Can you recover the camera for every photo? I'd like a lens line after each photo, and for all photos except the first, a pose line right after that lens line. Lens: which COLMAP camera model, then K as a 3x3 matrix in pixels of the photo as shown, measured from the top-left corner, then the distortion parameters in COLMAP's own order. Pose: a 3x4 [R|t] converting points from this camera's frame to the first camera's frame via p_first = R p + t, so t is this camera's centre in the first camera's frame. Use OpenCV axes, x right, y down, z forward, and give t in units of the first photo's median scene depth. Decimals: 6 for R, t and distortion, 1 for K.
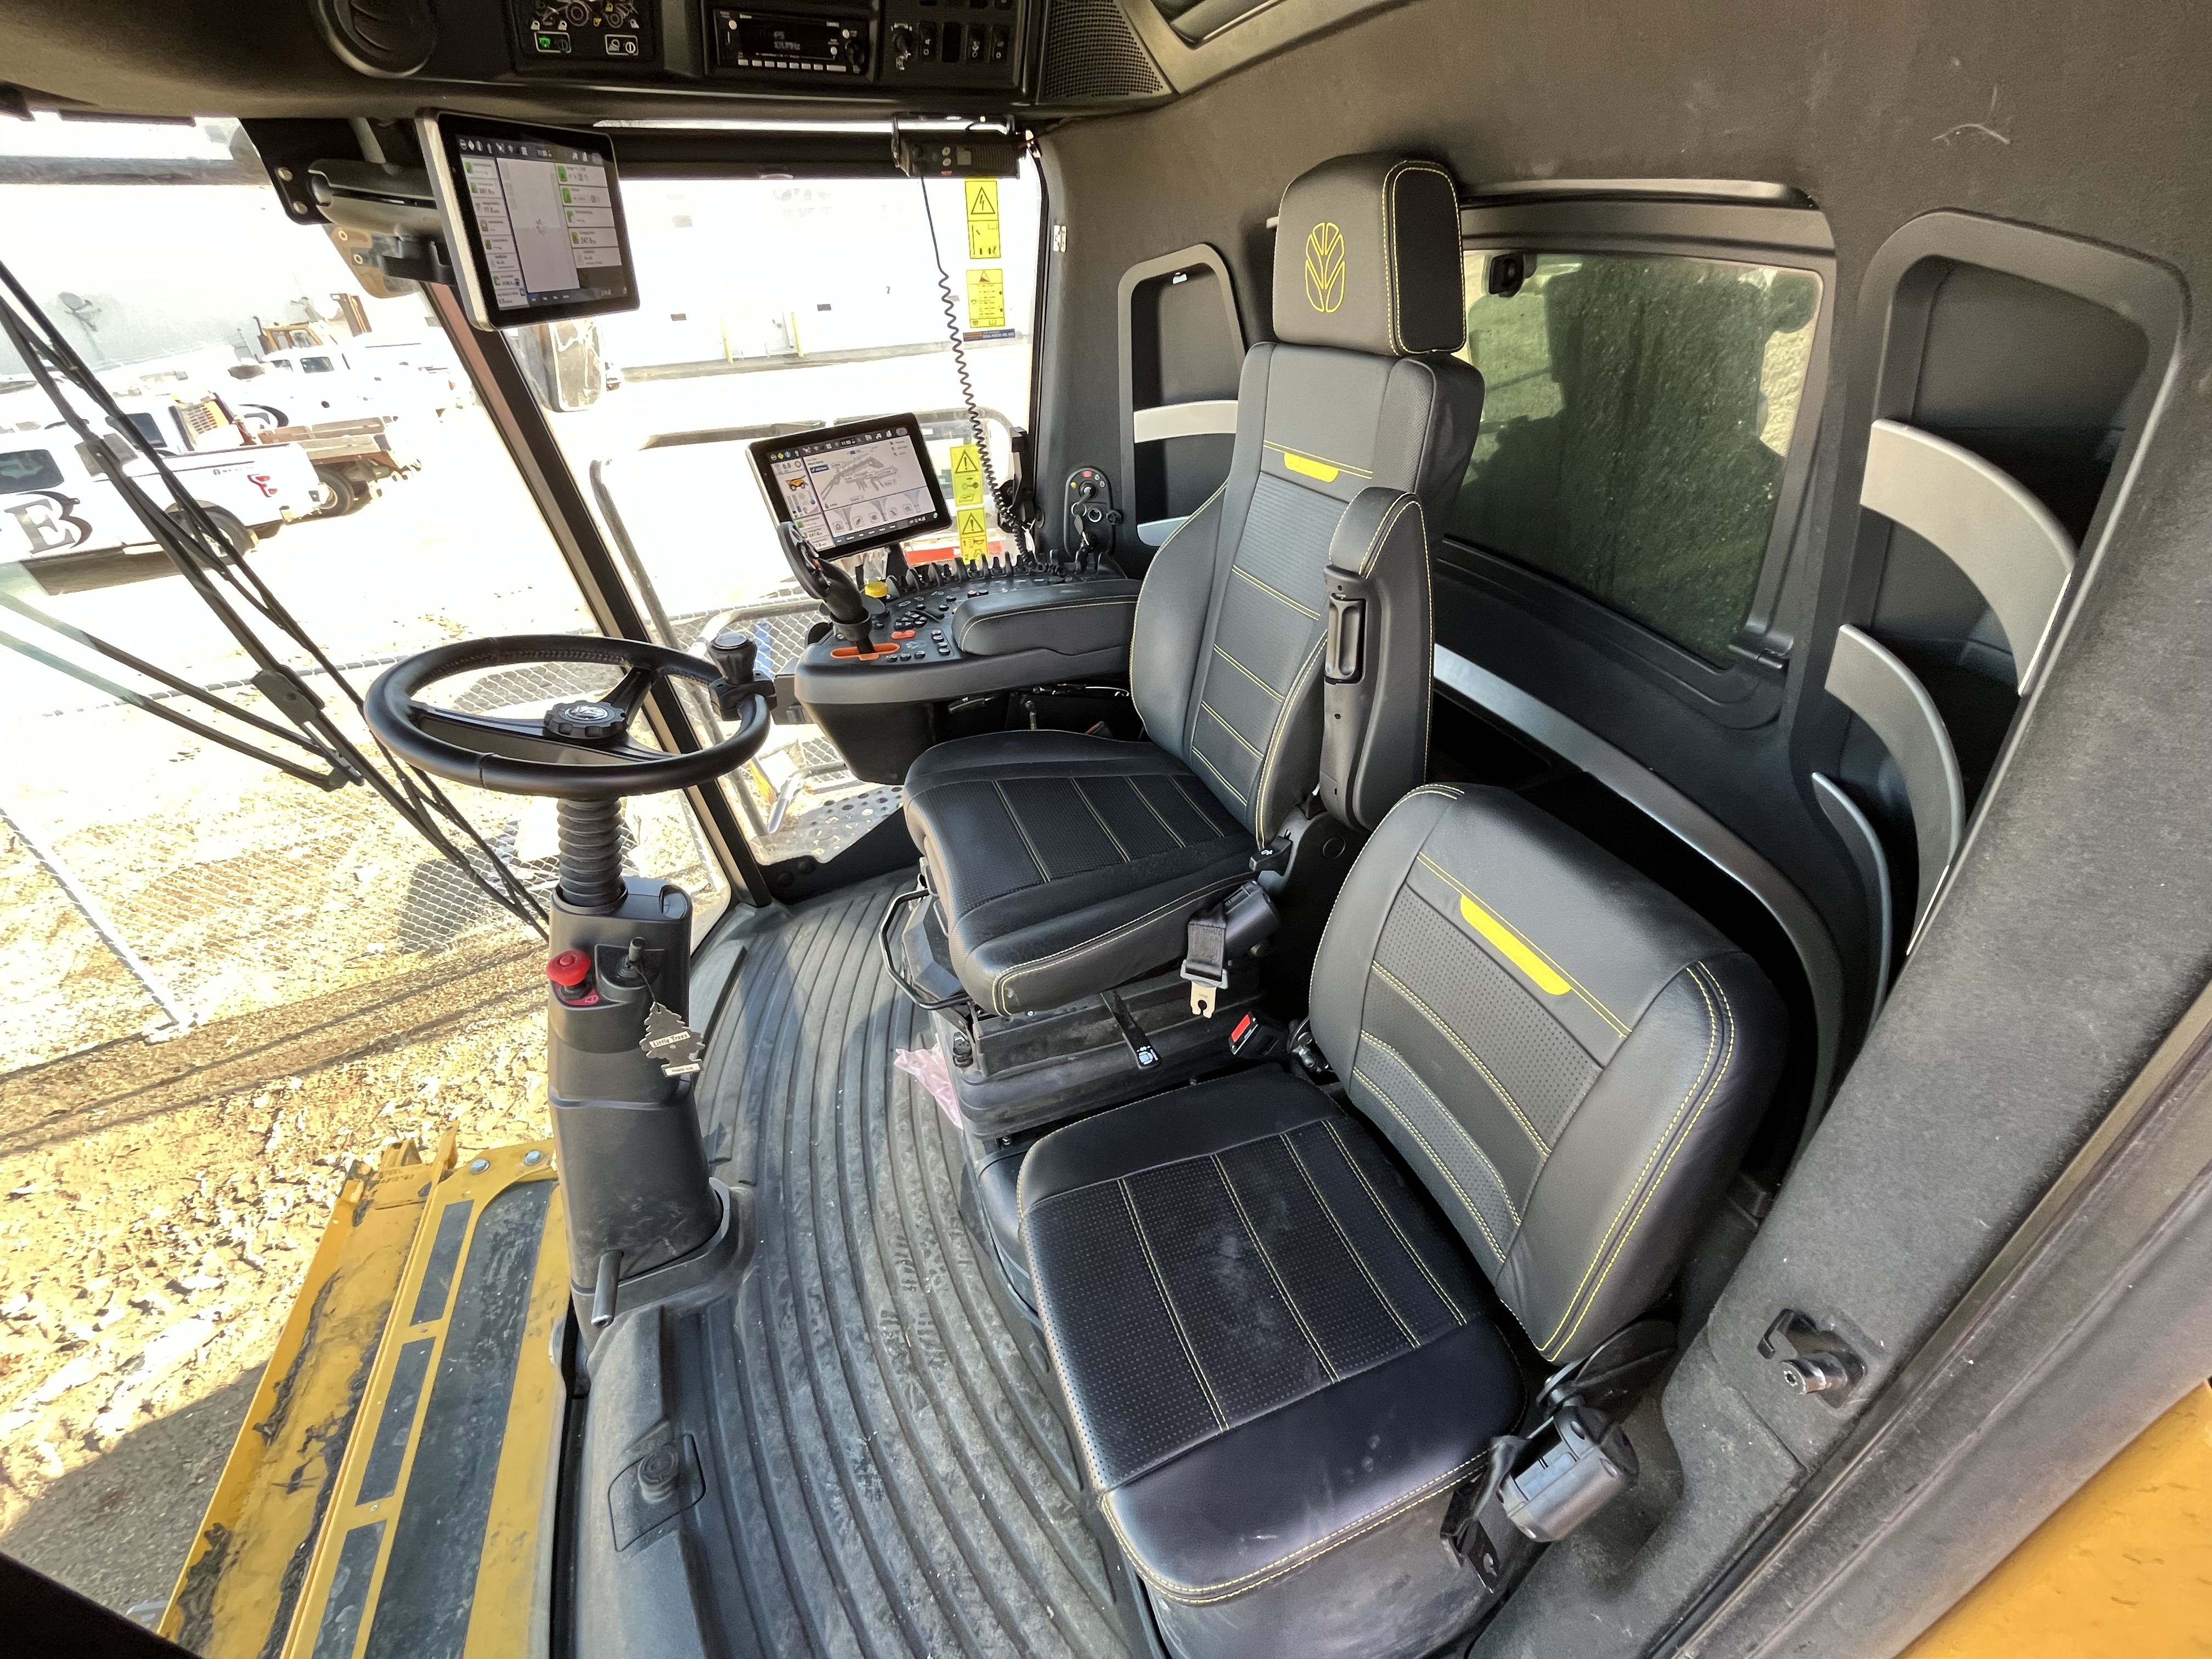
lens RADIAL K [[909.8, 0, 1106.0], [0, 909.8, 829.5], [0, 0, 1]] dist [-0.038110, 0.000020]
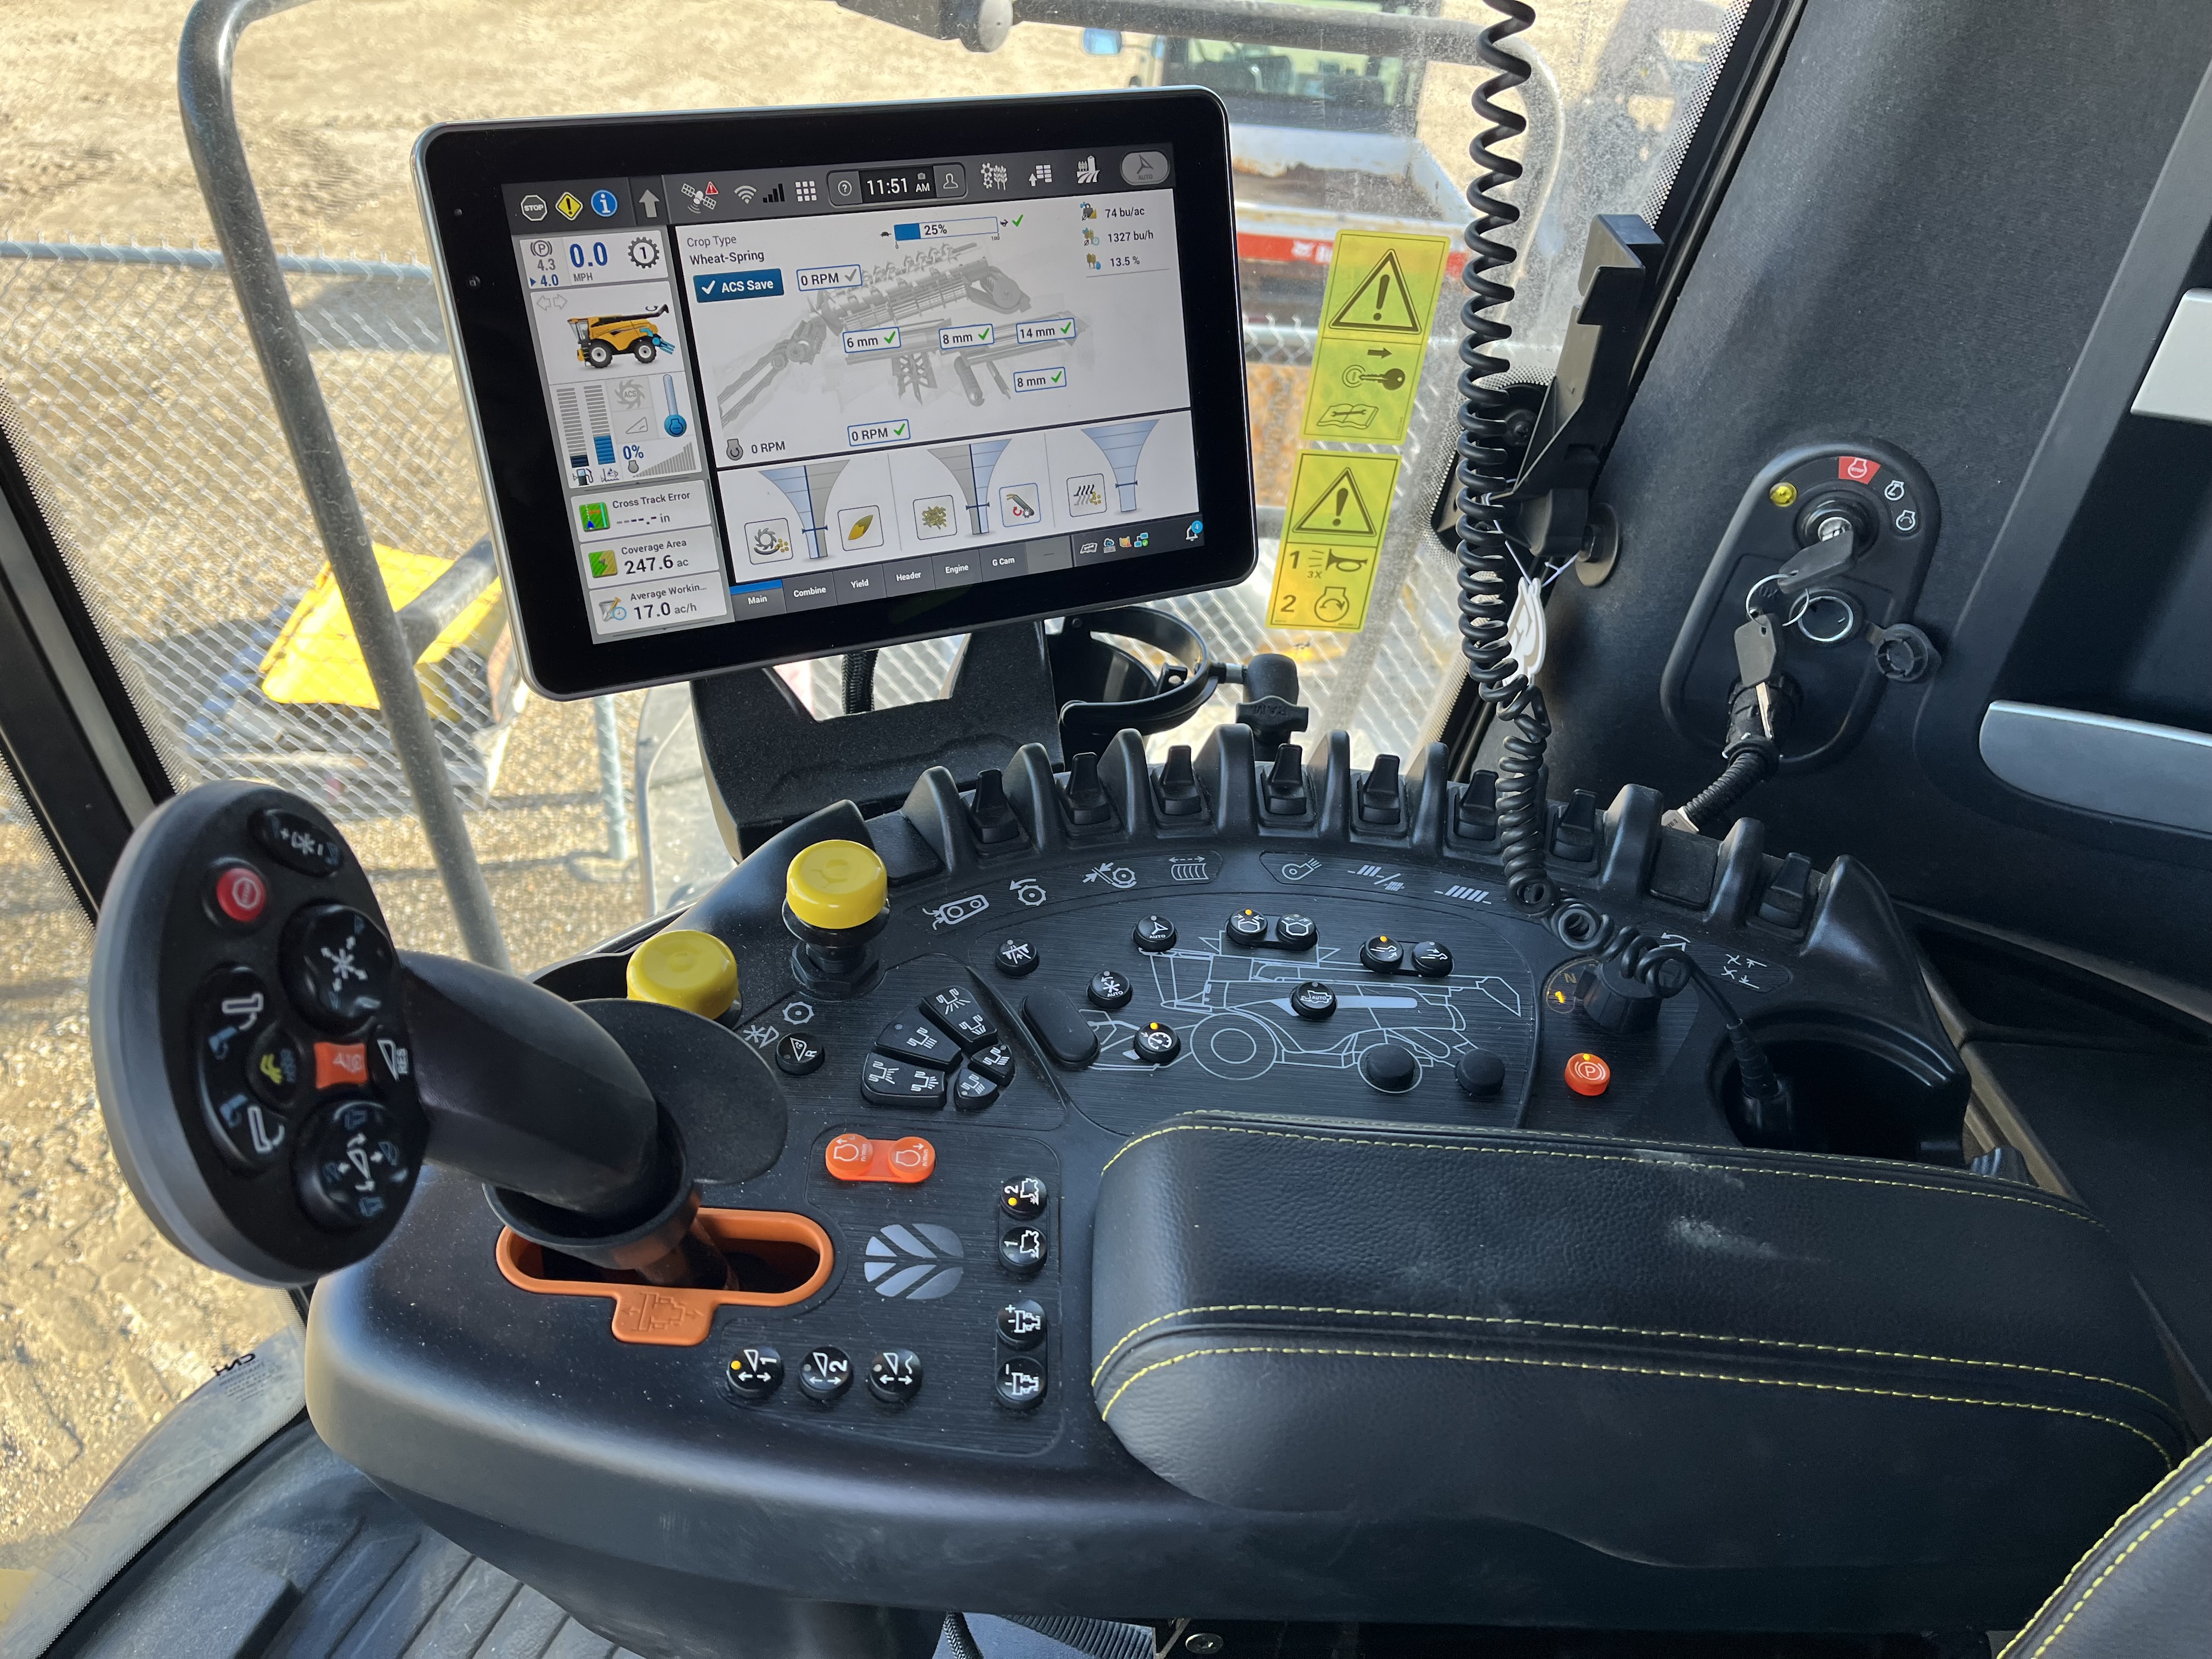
lens RADIAL K [[1715.1, 0, 1106.0], [0, 1715.1, 829.5], [0, 0, 1]] dist [-0.009644, -0.003719]
pose [[0.944201, 0.276866, -0.178411, -0.111755], [-0.265593, 0.960355, 0.084732, -0.315168], [0.194797, -0.032619, 0.980301, 0.565670]]
